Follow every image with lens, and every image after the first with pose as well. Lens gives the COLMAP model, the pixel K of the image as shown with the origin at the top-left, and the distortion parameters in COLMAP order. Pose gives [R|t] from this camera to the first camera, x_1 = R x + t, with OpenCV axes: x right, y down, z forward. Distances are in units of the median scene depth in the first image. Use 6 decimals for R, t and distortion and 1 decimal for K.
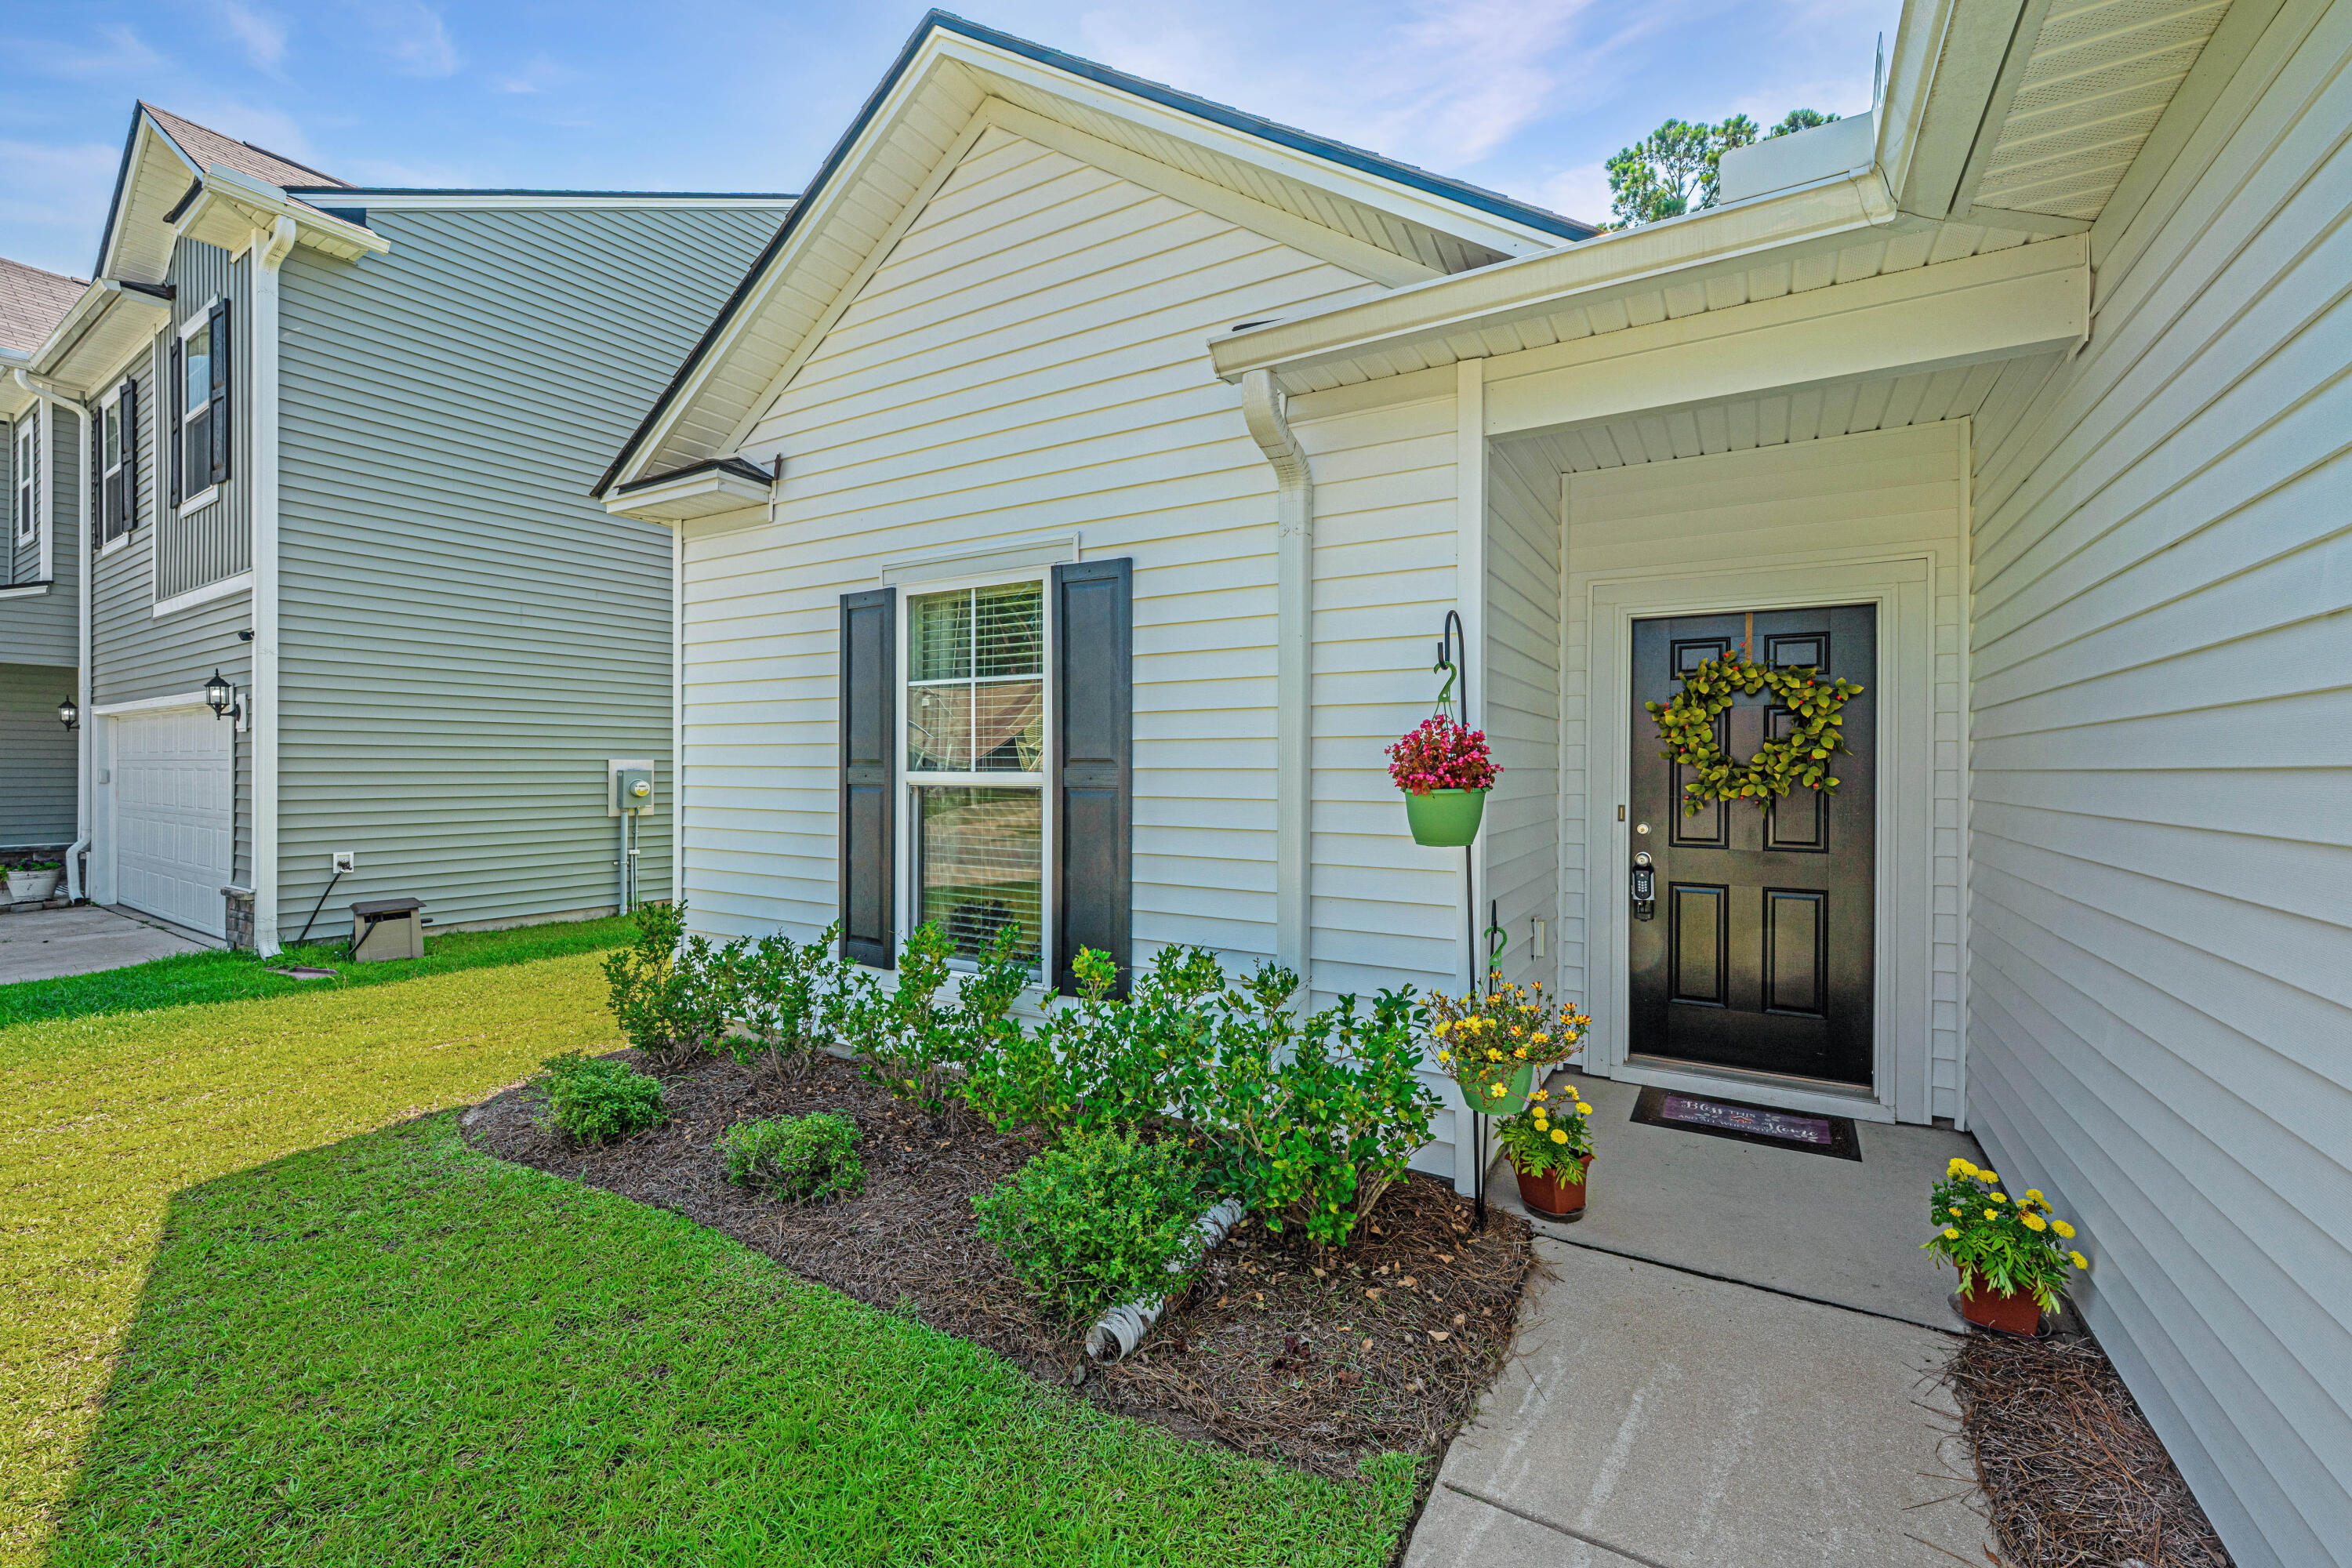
lens RADIAL K [[953.2, 0, 1117.6], [0, 953.2, 776.2], [0, 0, 1]] dist [-0.000477, -0.000135]
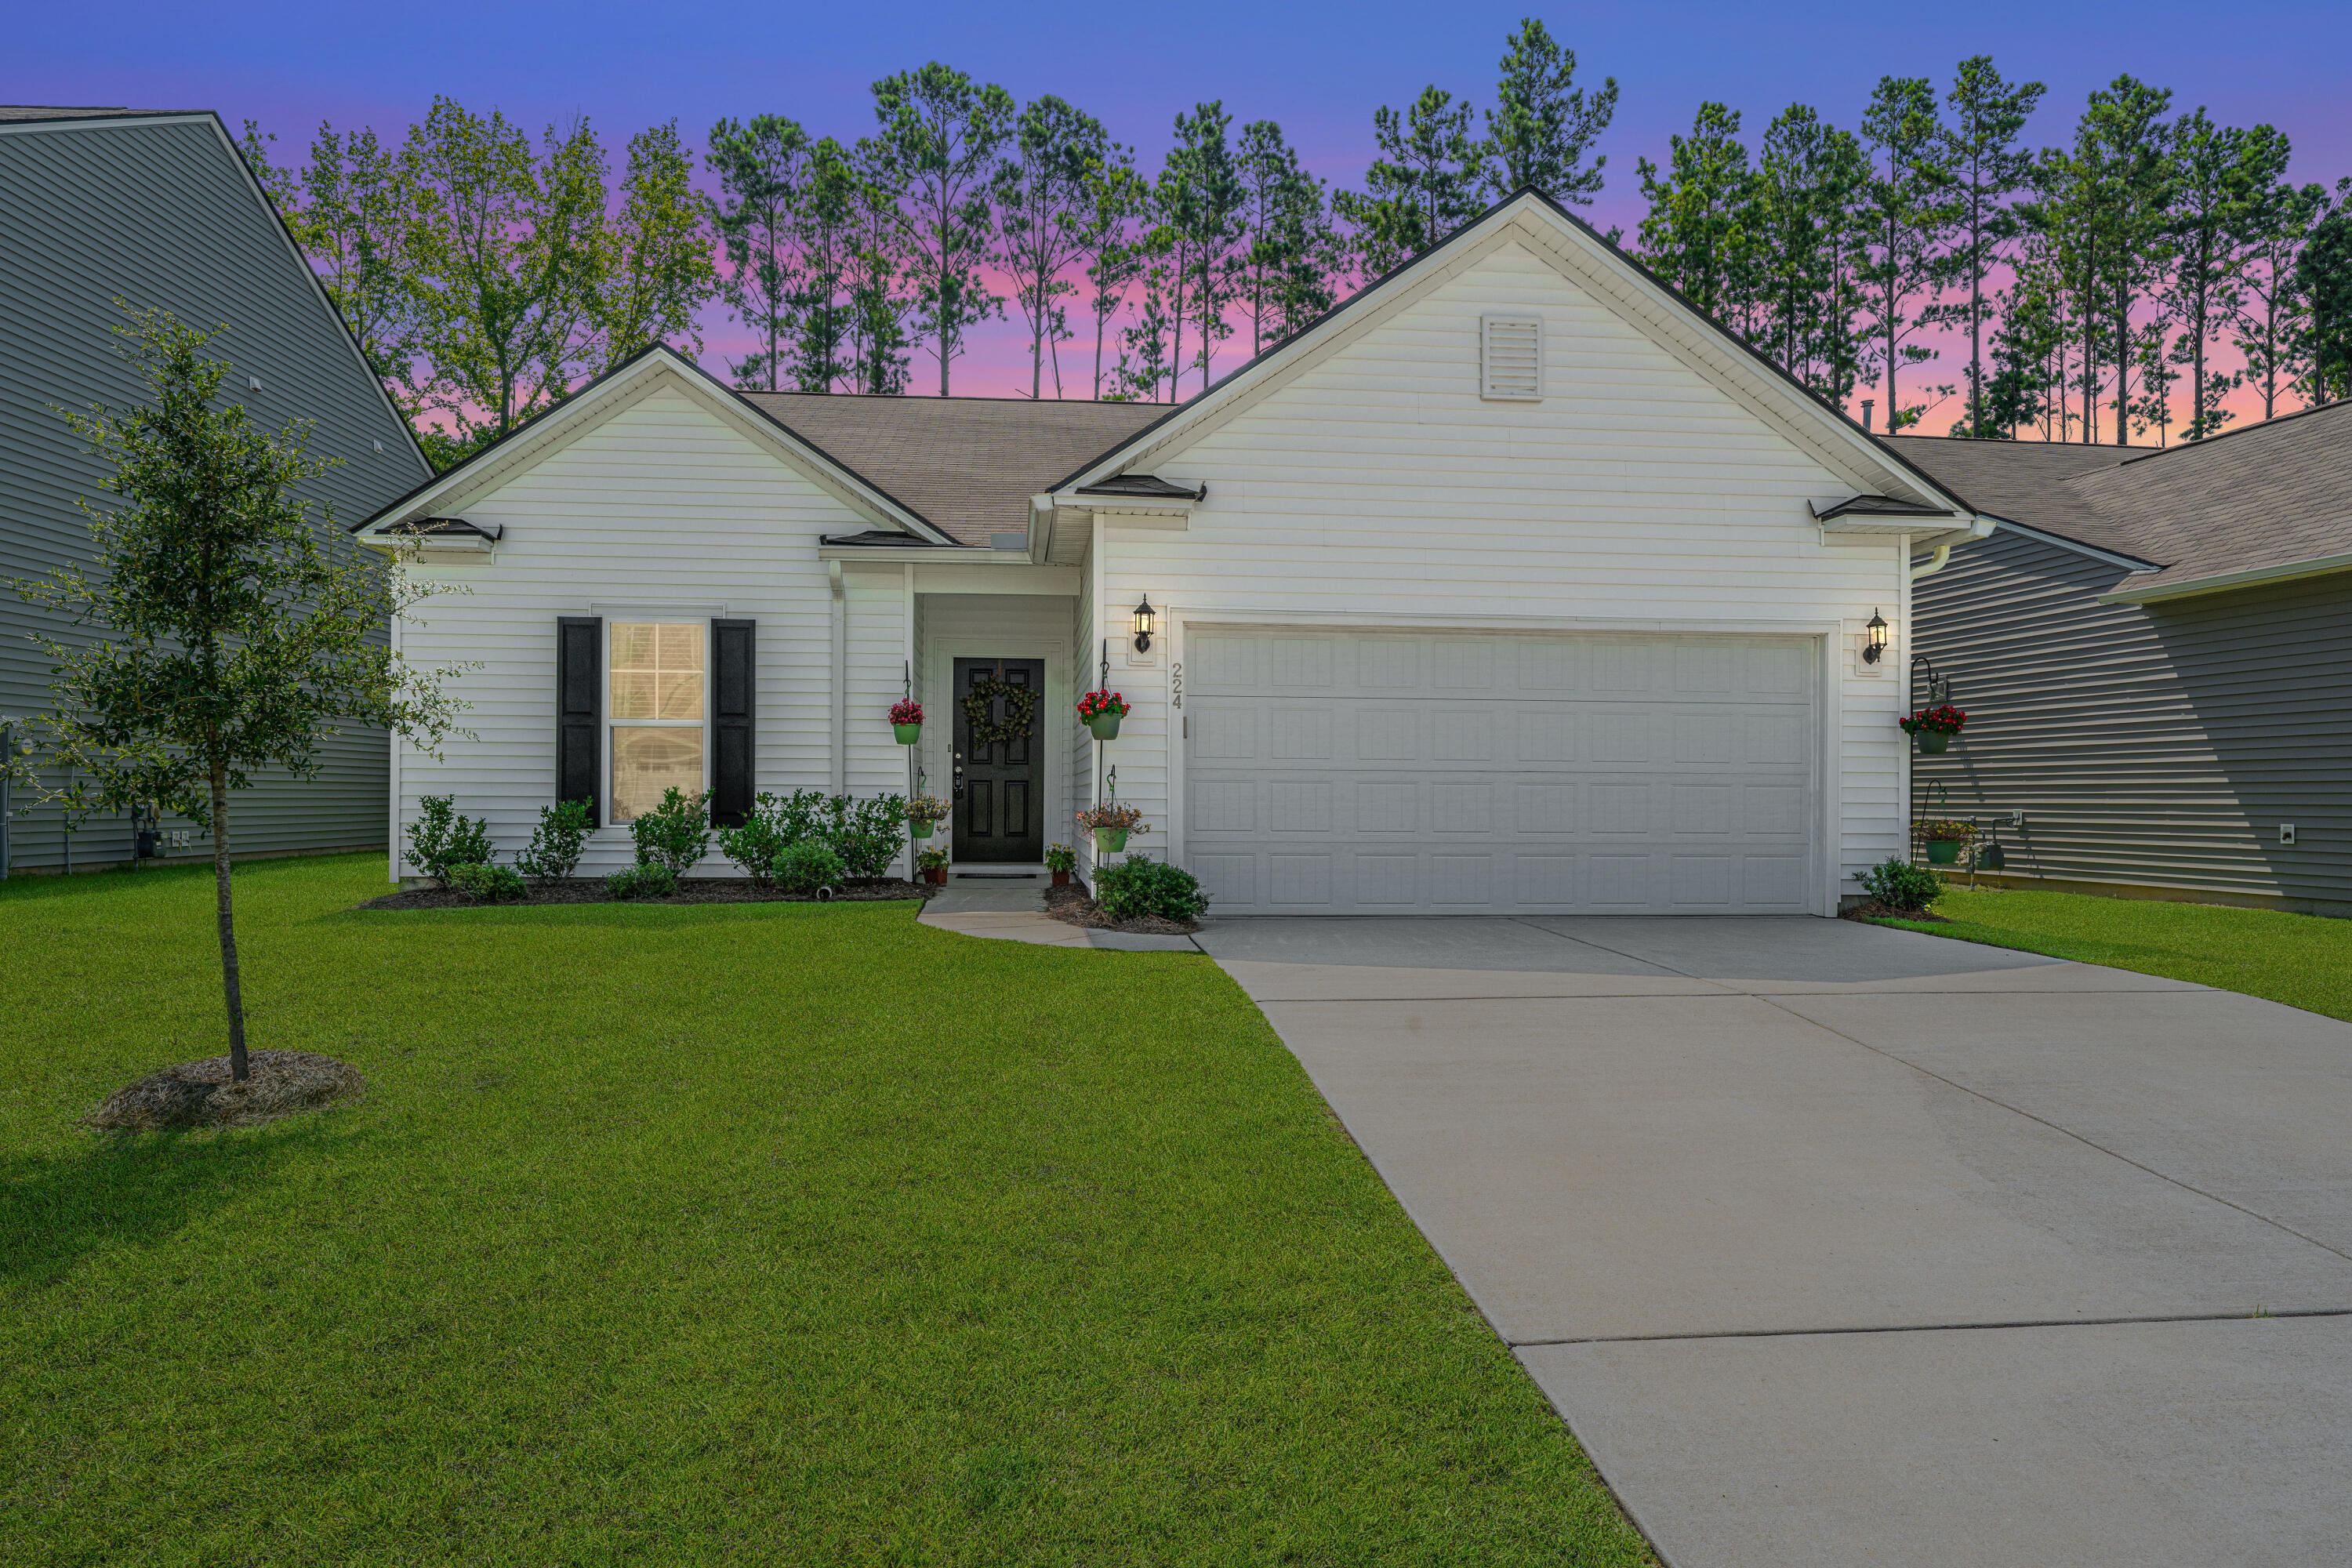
lens RADIAL K [[1498.4, 0, 1160.9], [0, 1498.4, 793.8], [0, 0, 1]] dist [-0.000953, -0.001994]
pose [[0.776301, -0.000881, 0.630362, -1.243658], [0.005069, 0.999975, -0.004846, 0.162336], [-0.630342, 0.006957, 0.776286, -1.939502]]
